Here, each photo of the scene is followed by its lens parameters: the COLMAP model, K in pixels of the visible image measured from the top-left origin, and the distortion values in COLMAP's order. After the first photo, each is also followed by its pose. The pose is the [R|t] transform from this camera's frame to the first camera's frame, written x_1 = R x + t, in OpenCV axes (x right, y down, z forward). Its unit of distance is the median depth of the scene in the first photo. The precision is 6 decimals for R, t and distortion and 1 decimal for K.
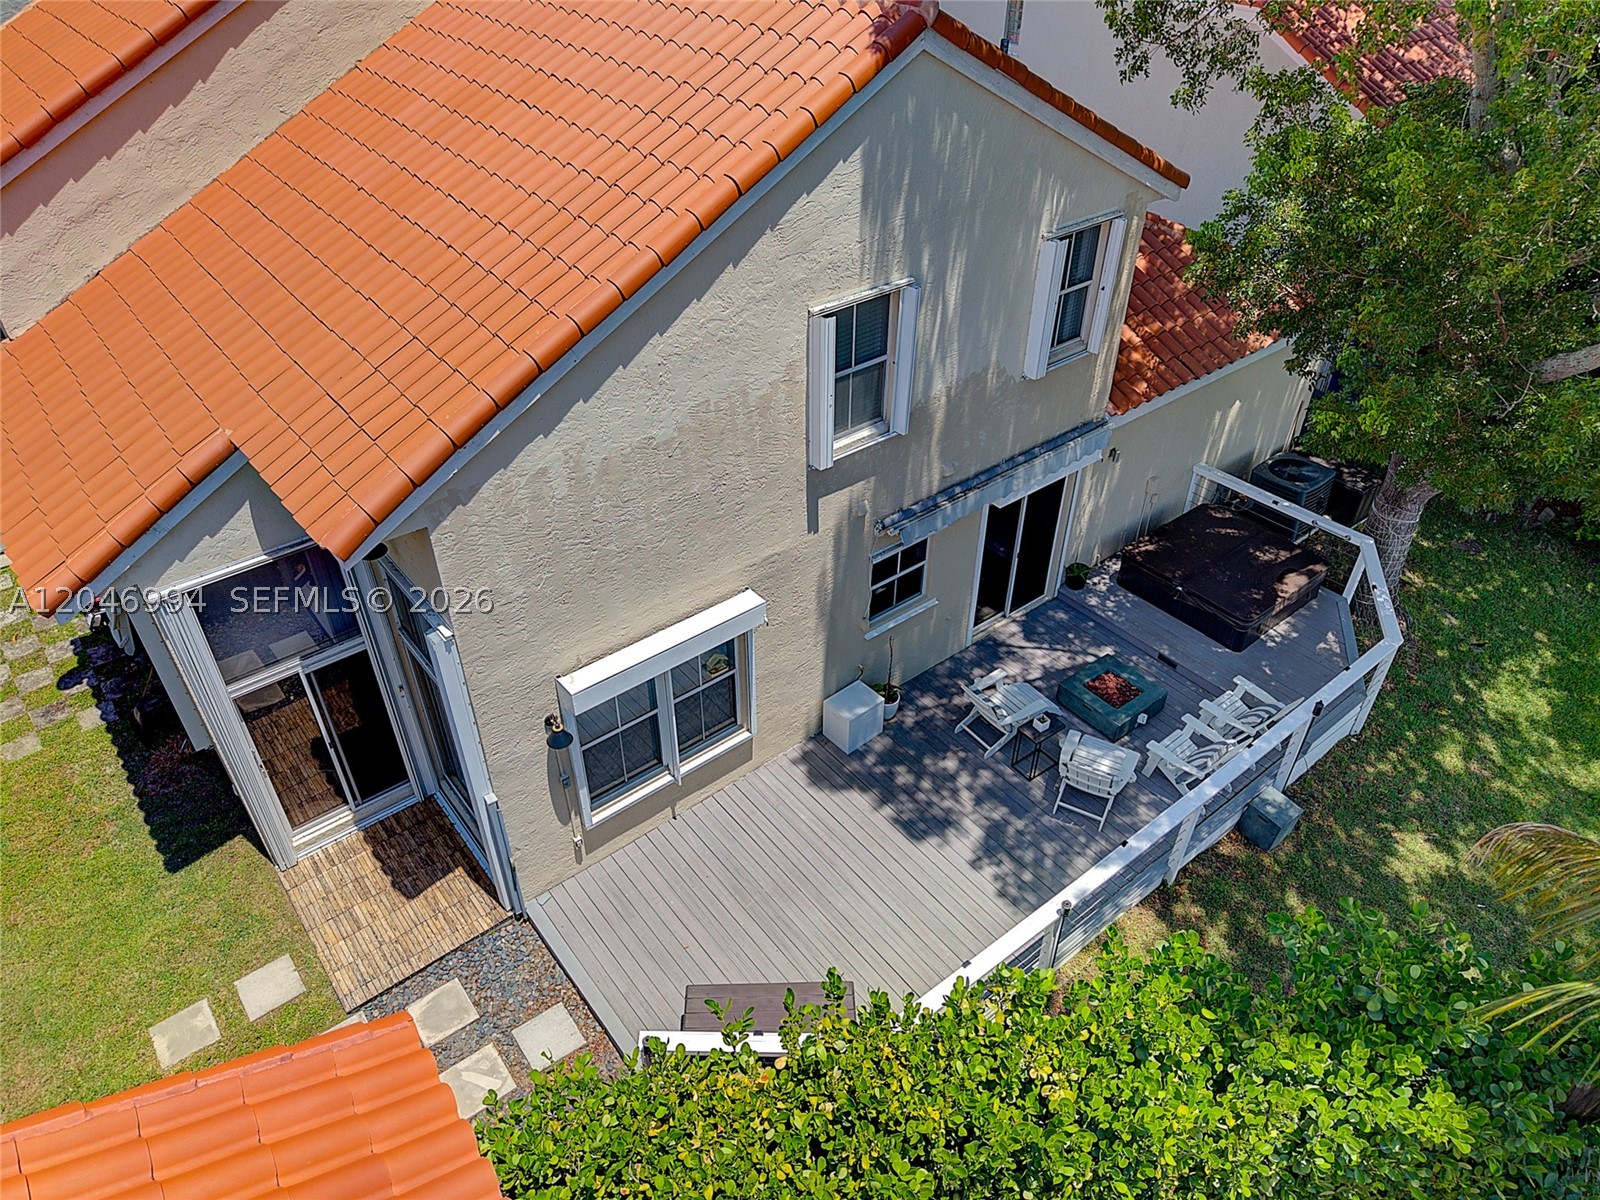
lens RADIAL K [[1045.4, 0, 808.7], [0, 1045.4, 602.9], [0, 0, 1]] dist [0.052066, -0.033691]
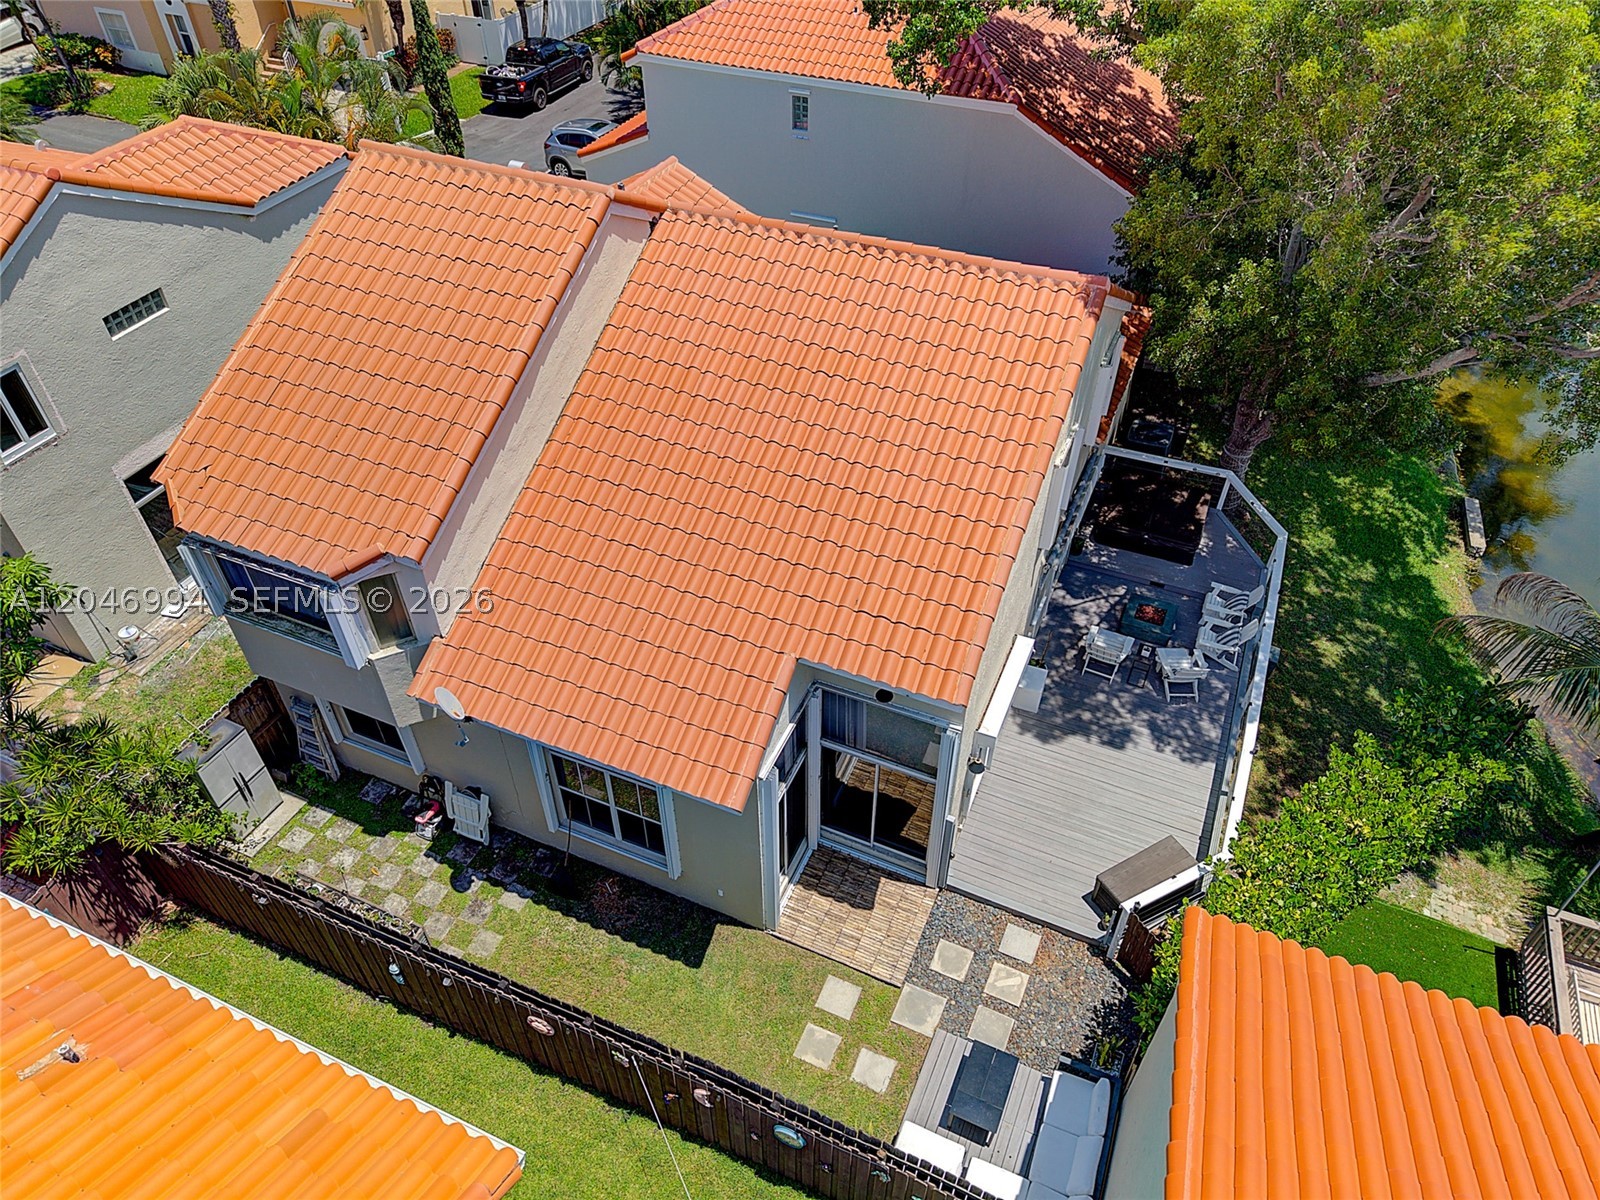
lens RADIAL K [[1075.1, 0, 751.2], [0, 1075.1, 595.6], [0, 0, 1]] dist [0.007145, -0.022221]
pose [[0.889814, -0.320677, 0.324649, -0.765779], [0.294611, 0.947014, 0.127943, -0.331900], [-0.348476, -0.018200, 0.937141, -0.299961]]
